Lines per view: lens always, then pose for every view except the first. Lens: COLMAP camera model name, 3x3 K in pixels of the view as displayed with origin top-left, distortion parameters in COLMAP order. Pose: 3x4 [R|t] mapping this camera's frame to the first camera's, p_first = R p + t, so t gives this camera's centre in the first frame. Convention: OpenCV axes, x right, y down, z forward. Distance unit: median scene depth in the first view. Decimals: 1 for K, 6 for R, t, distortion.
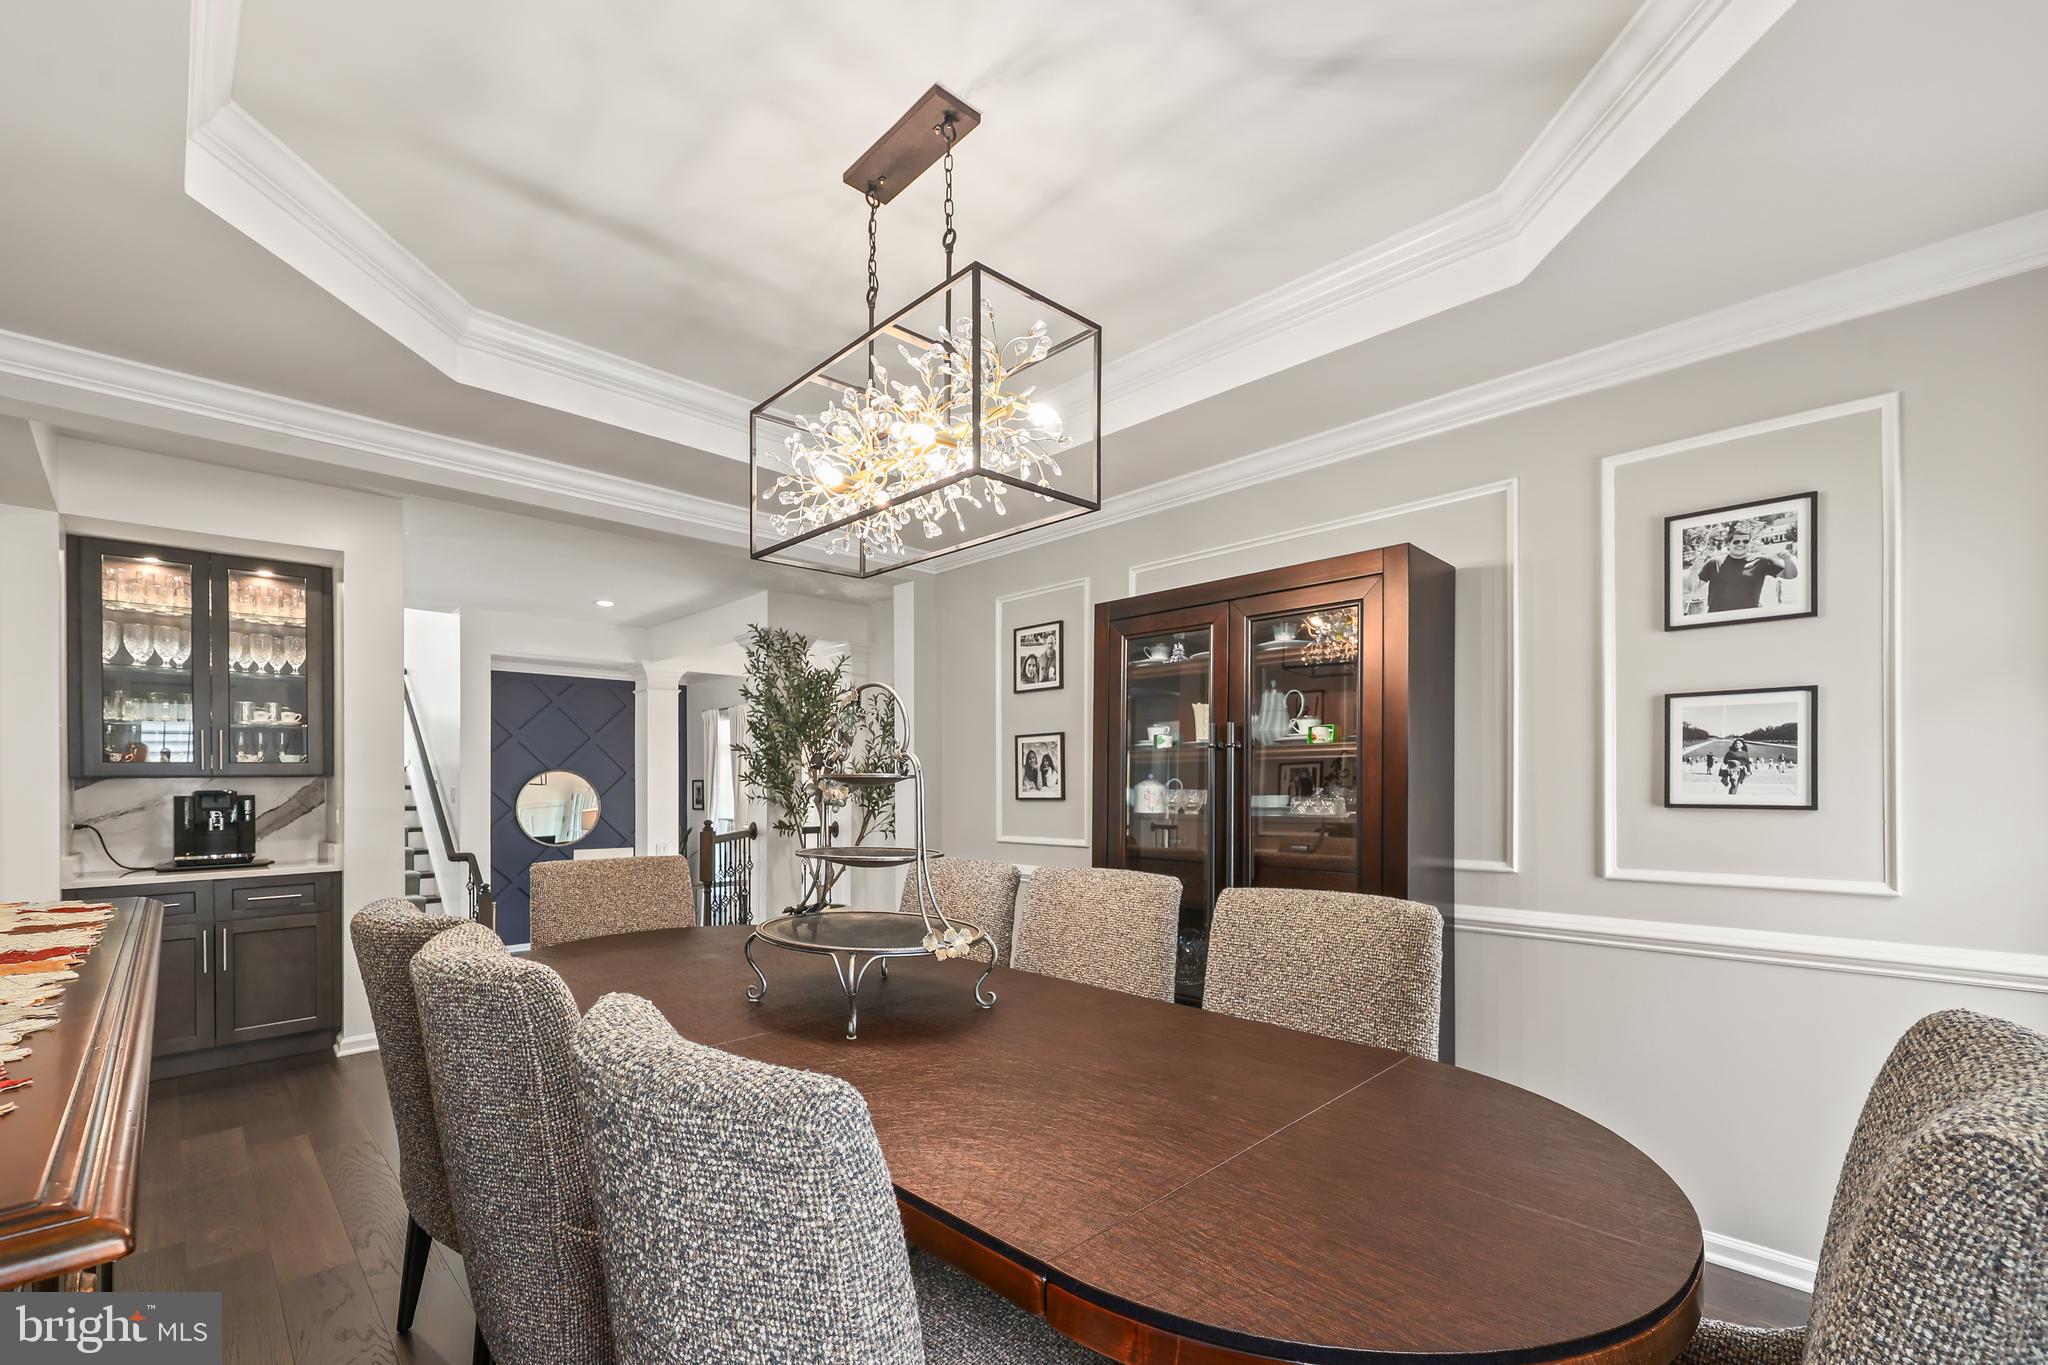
lens RADIAL K [[846.5, 0, 1034.0], [0, 846.5, 694.2], [0, 0, 1]] dist [-0.000344, -0.000008]
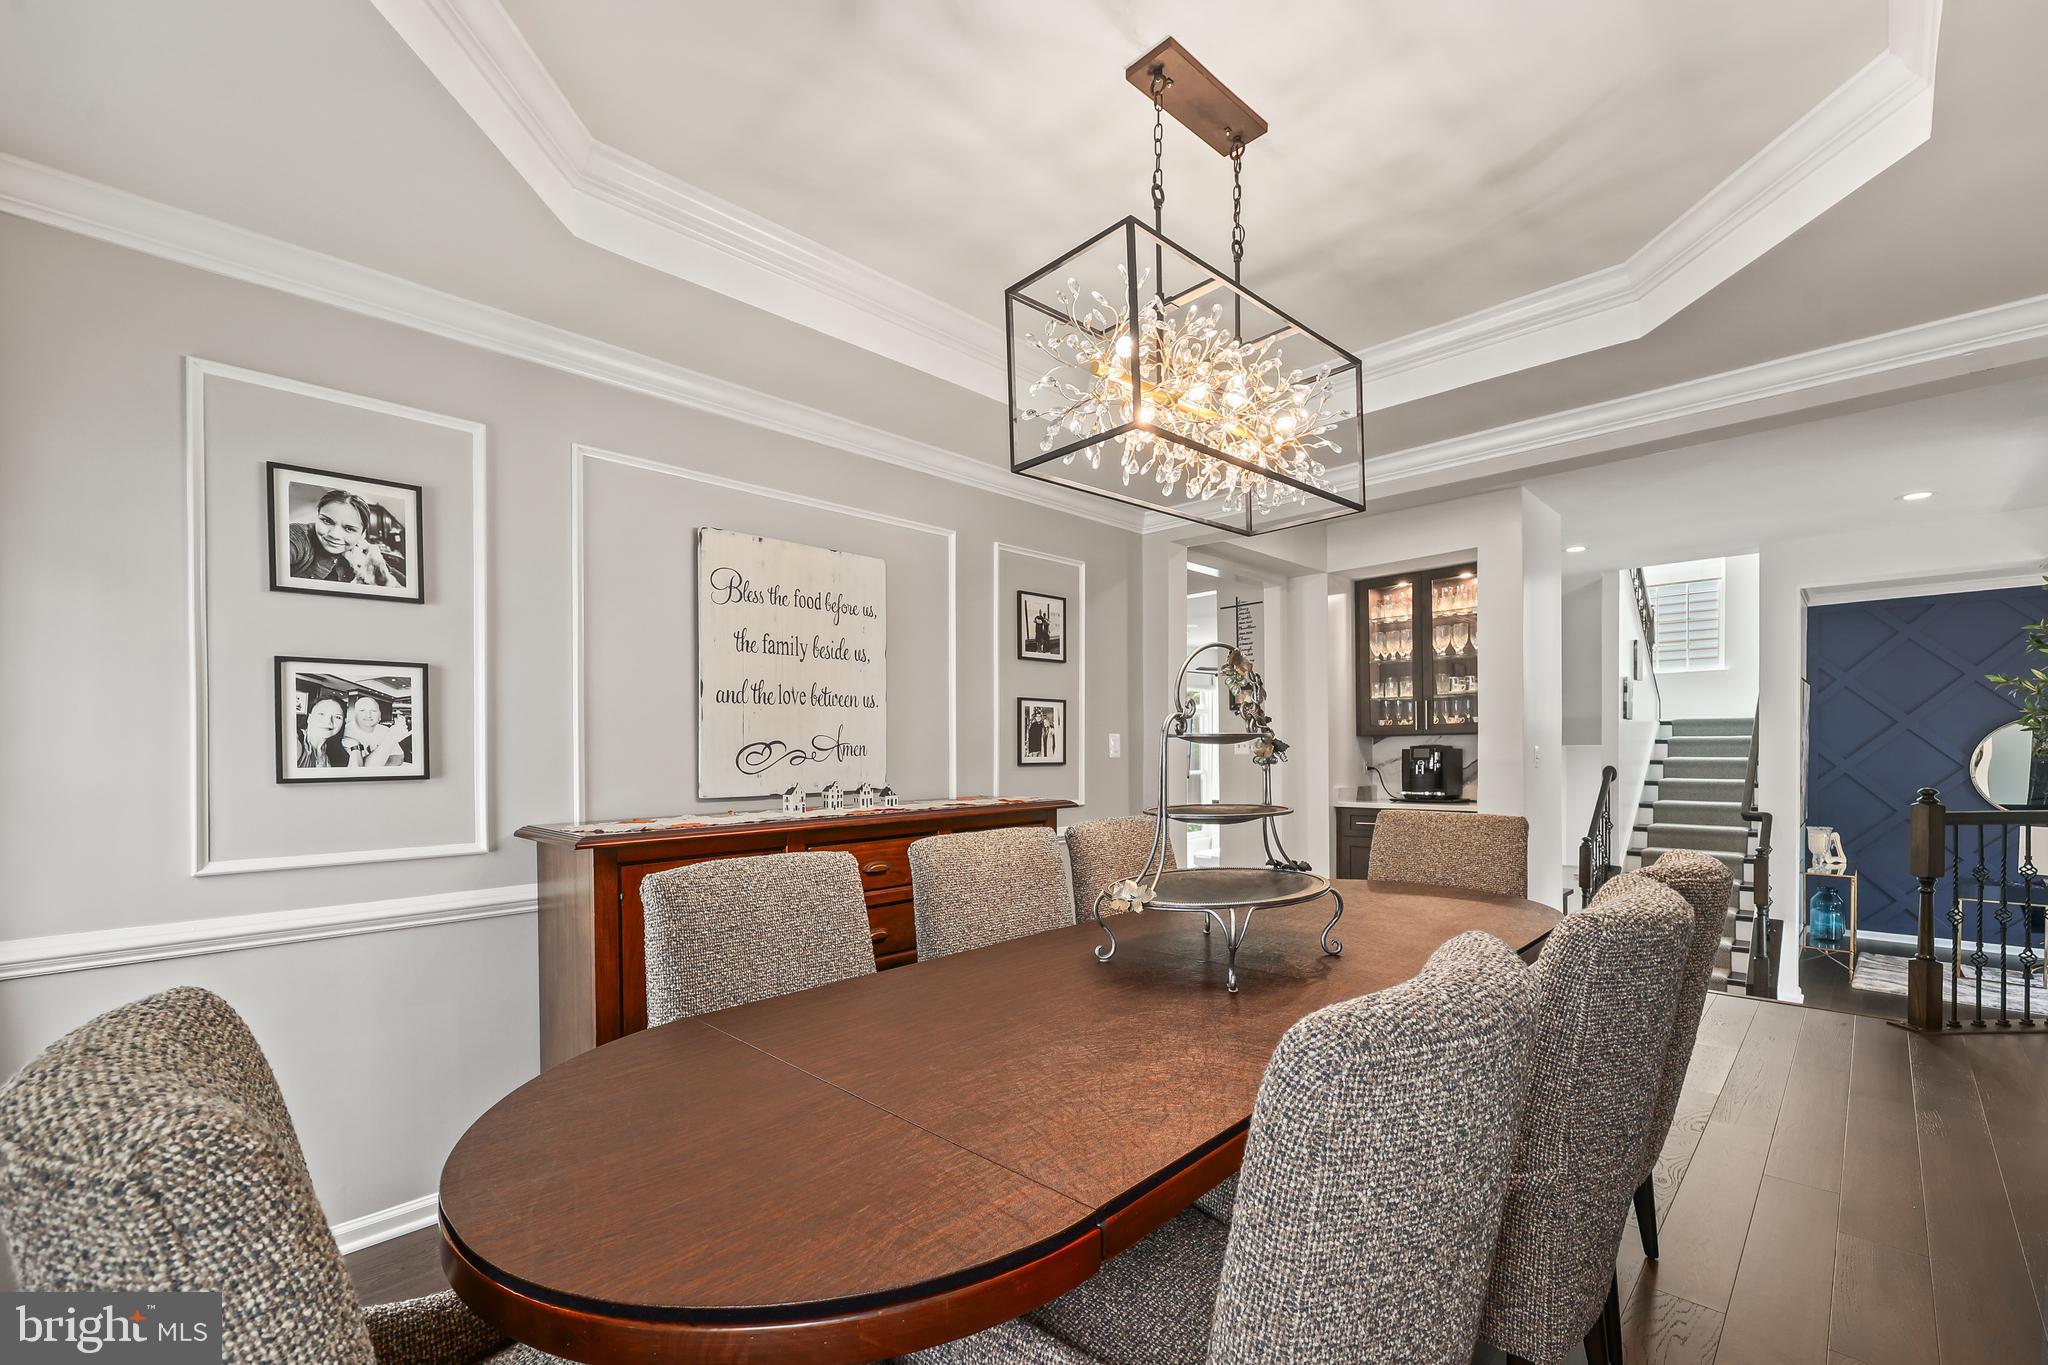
lens RADIAL K [[846.5, 0, 1034.0], [0, 846.5, 694.2], [0, 0, 1]] dist [-0.000344, -0.000008]
pose [[0.017100, -0.053589, -0.998417, 0.394023], [0.111255, 0.992464, -0.051364, 0.032658], [0.993645, -0.110200, 0.022933, 0.354832]]
